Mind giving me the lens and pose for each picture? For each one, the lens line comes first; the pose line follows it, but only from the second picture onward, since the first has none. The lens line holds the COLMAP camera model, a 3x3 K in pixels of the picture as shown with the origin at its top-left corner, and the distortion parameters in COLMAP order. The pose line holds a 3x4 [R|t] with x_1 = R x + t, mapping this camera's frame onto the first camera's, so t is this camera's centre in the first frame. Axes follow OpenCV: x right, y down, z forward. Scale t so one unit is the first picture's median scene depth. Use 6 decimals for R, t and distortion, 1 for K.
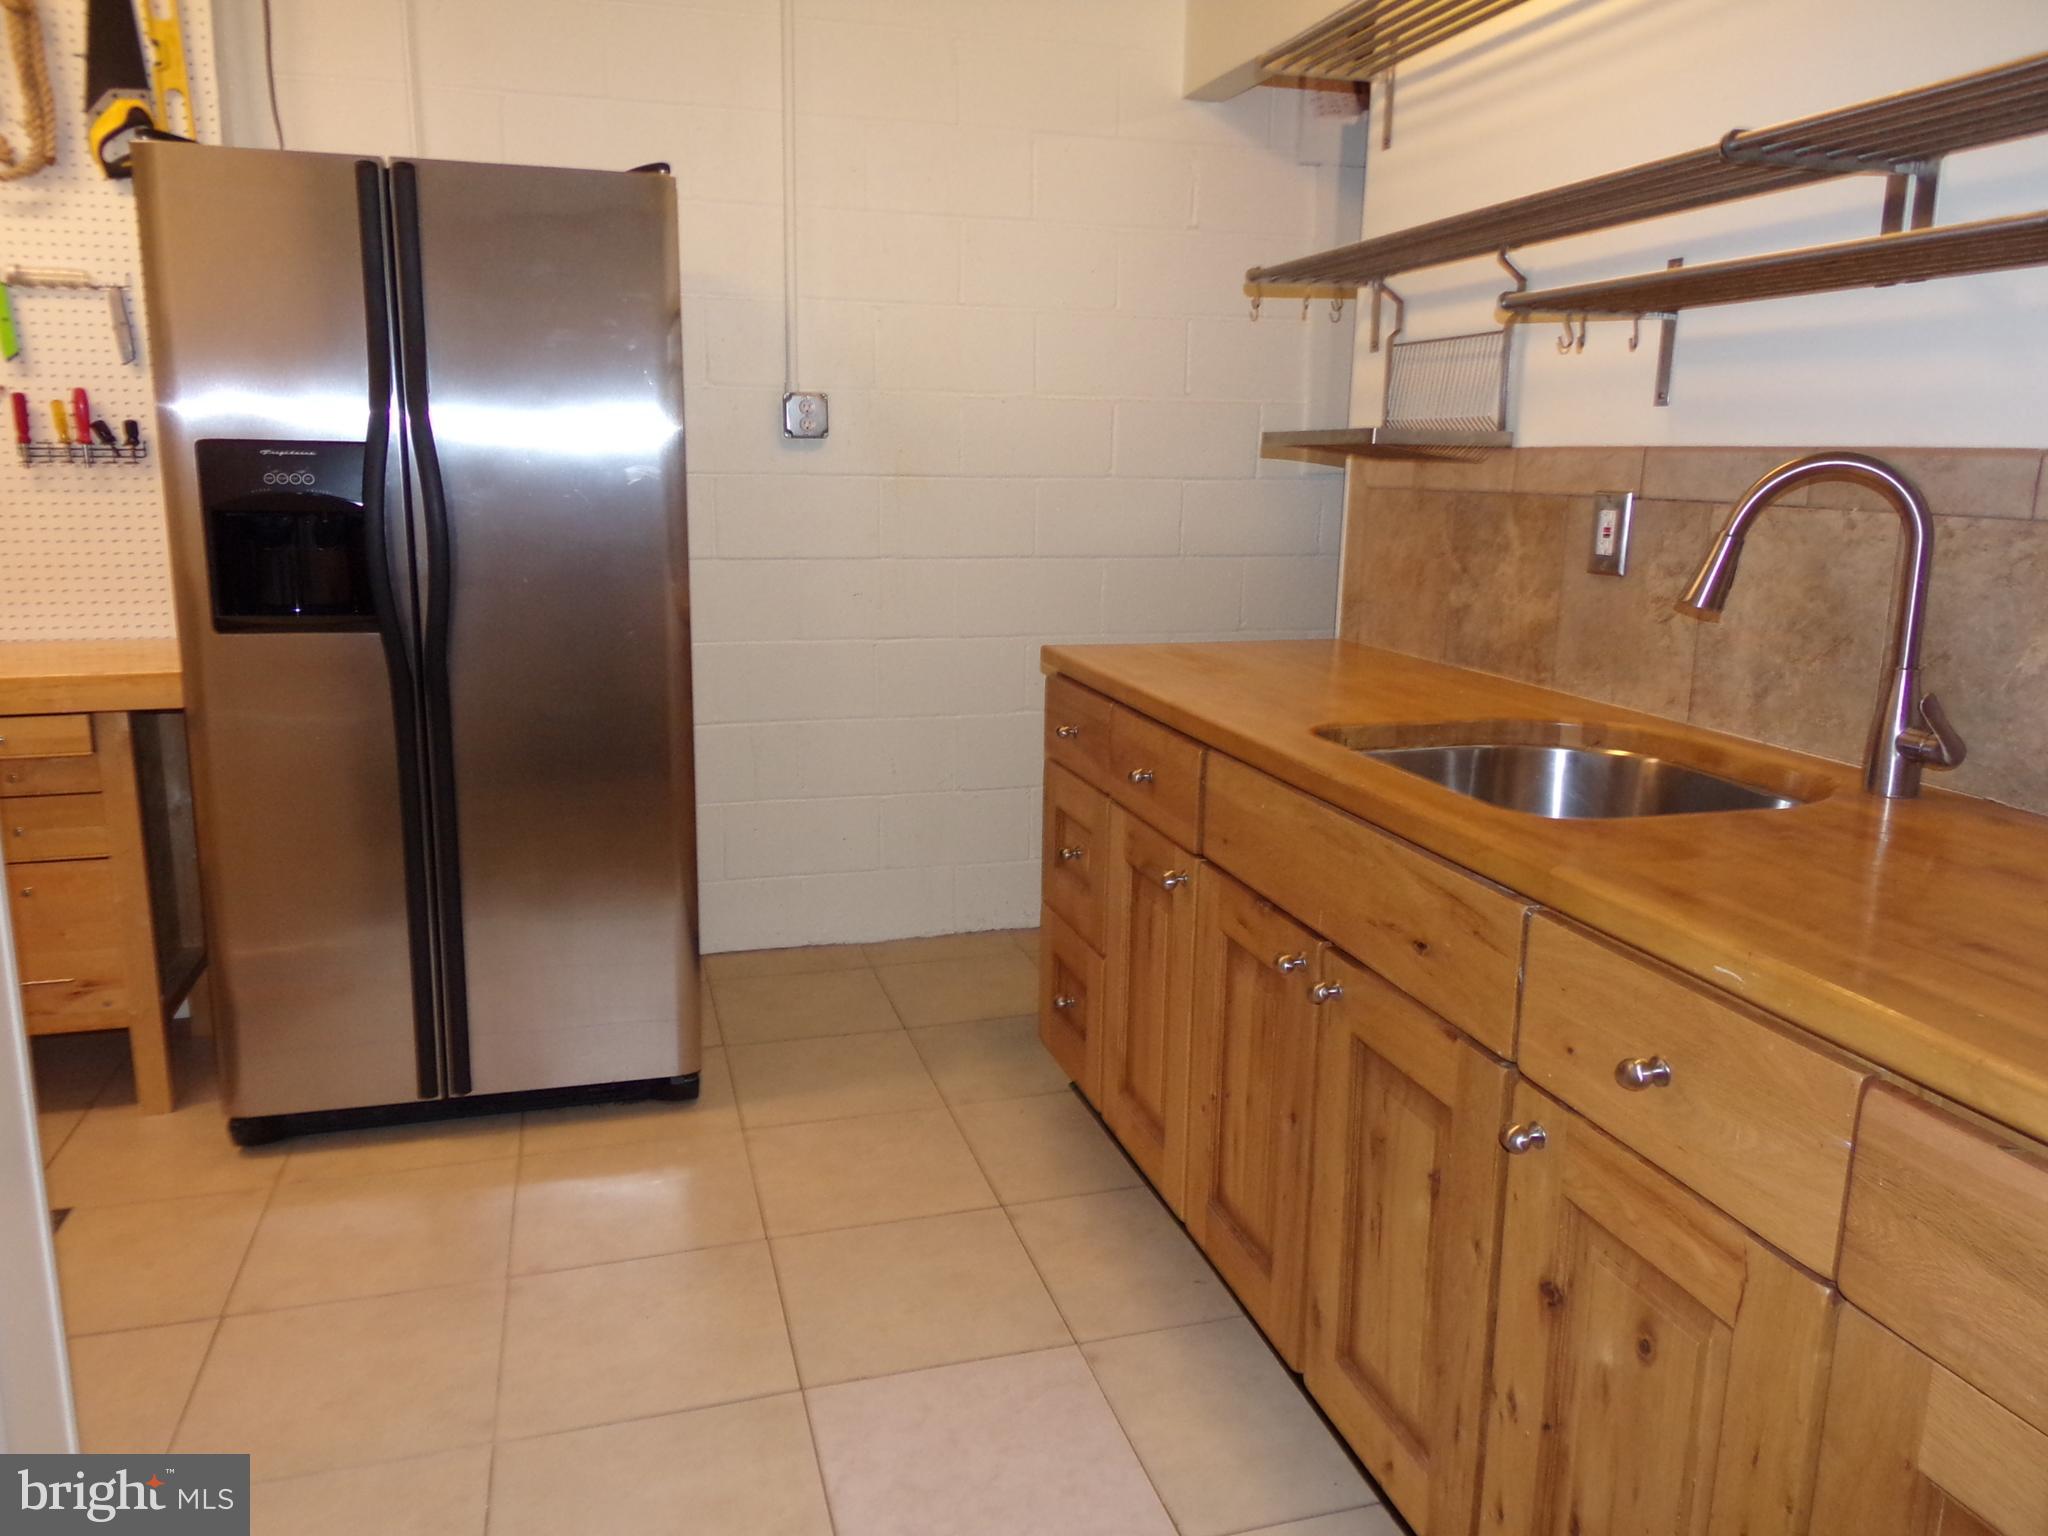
lens RADIAL K [[1461.0, 0, 1019.2], [0, 1461.0, 770.6], [0, 0, 1]] dist [0.043049, -0.013647]
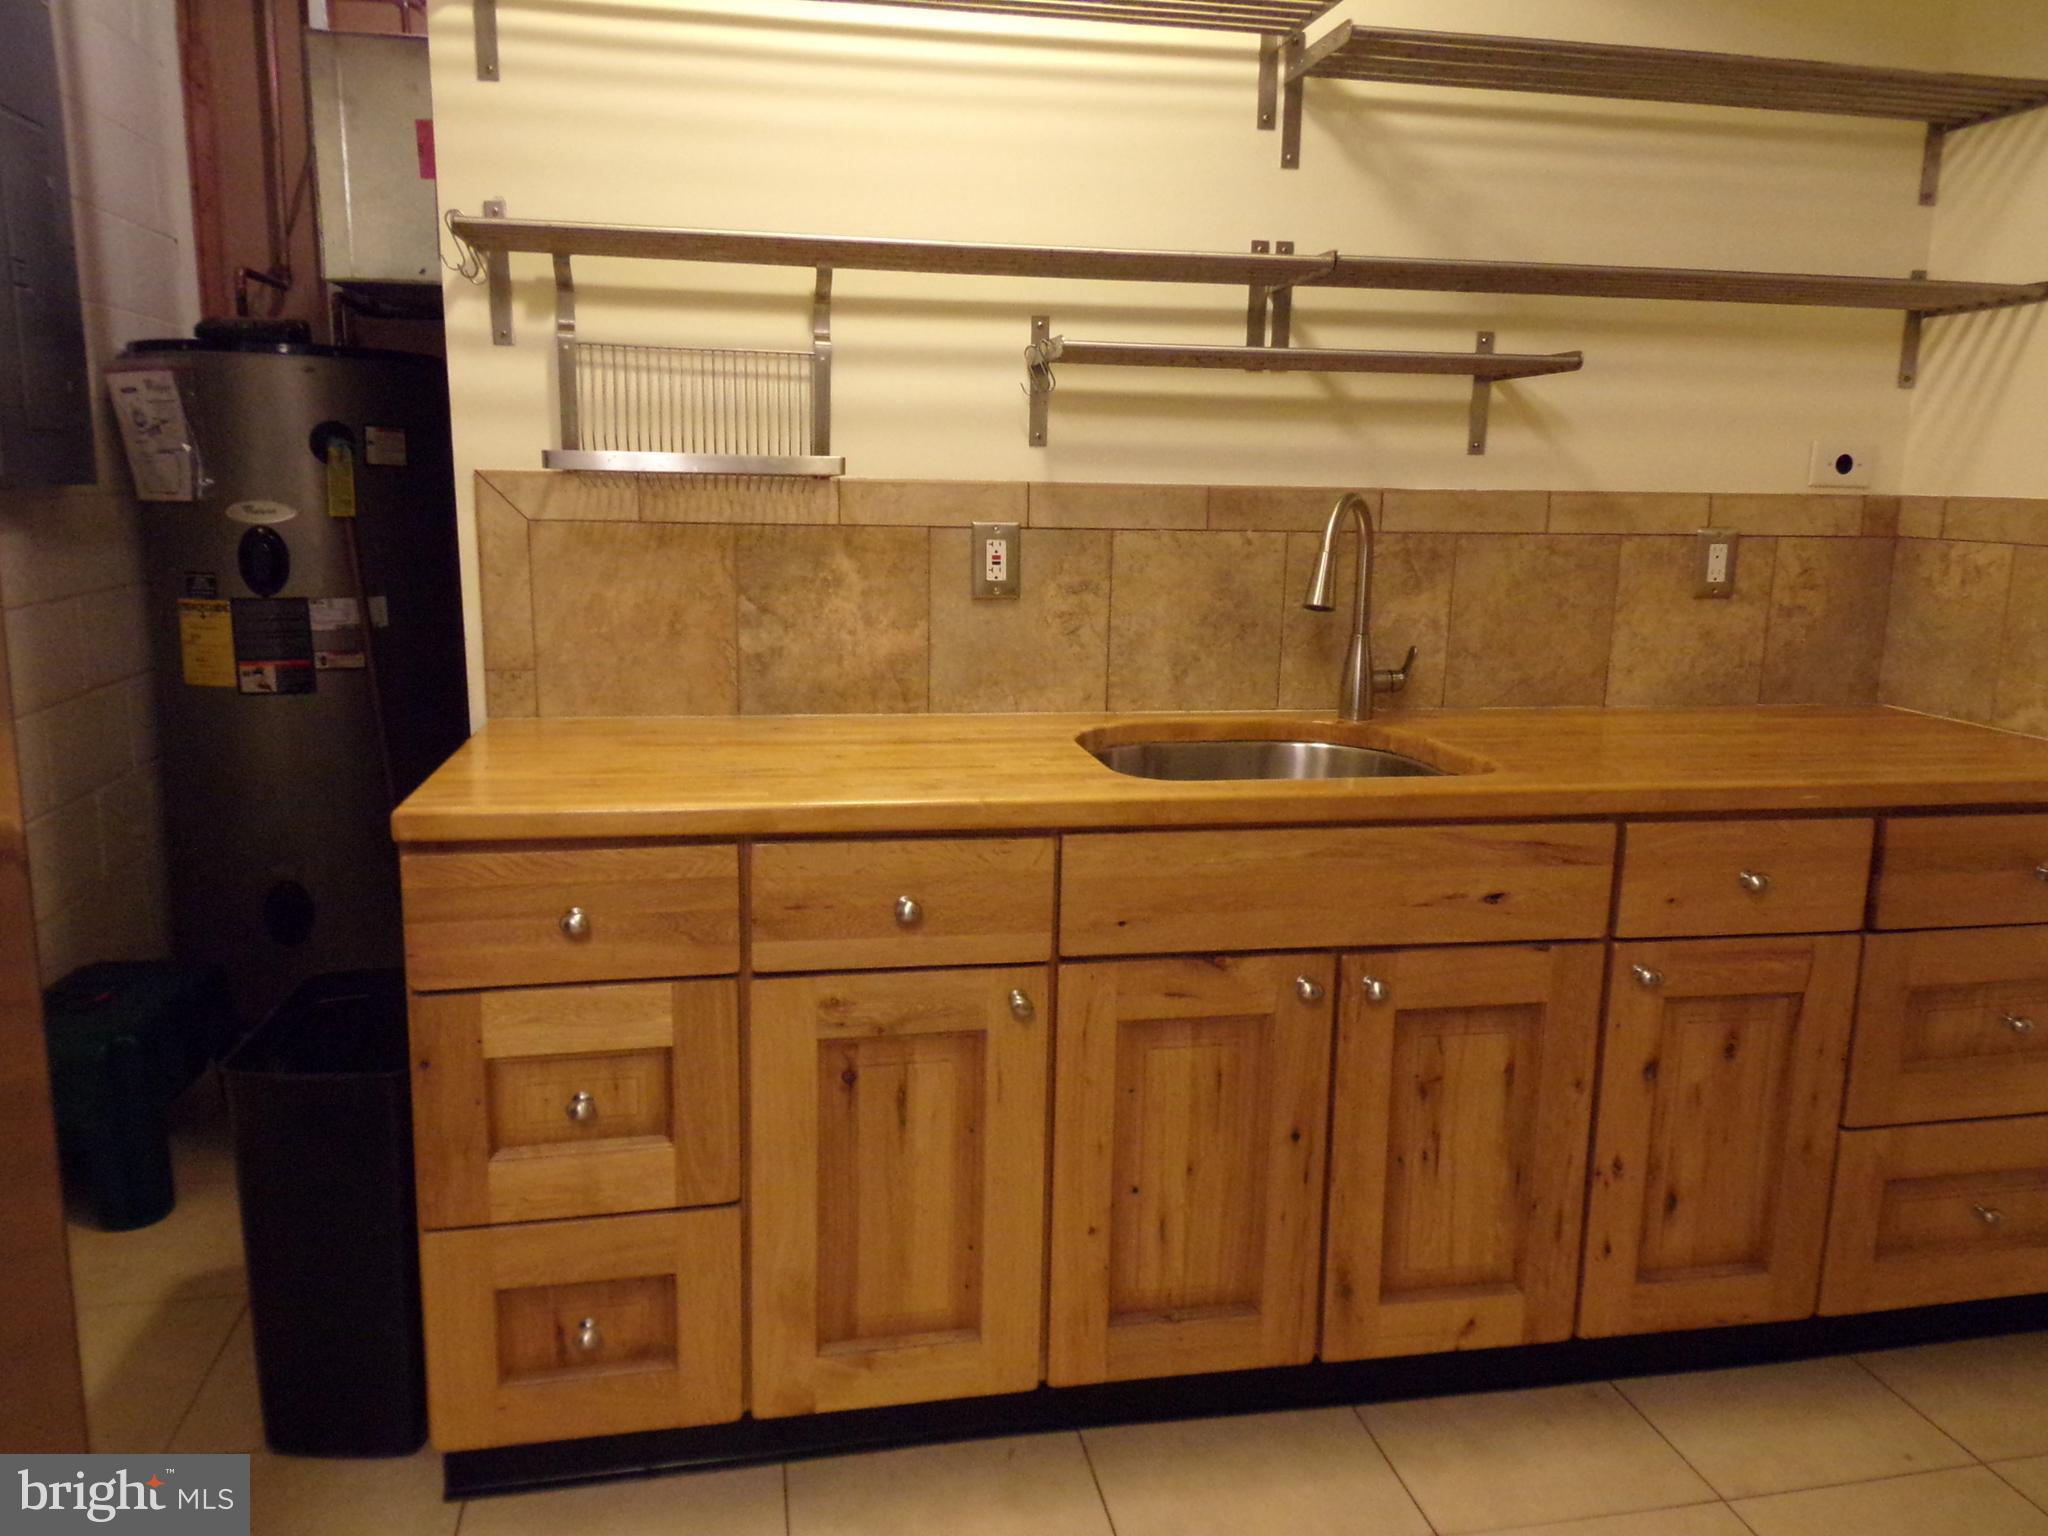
lens RADIAL K [[1461.0, 0, 1021.2], [0, 1461.0, 757.5], [0, 0, 1]] dist [0.043049, -0.013647]
pose [[0.089040, -0.196808, 0.976391, -0.706105], [0.194596, 0.964831, 0.176732, -0.216459], [-0.976834, 0.174265, 0.124207, 0.909515]]
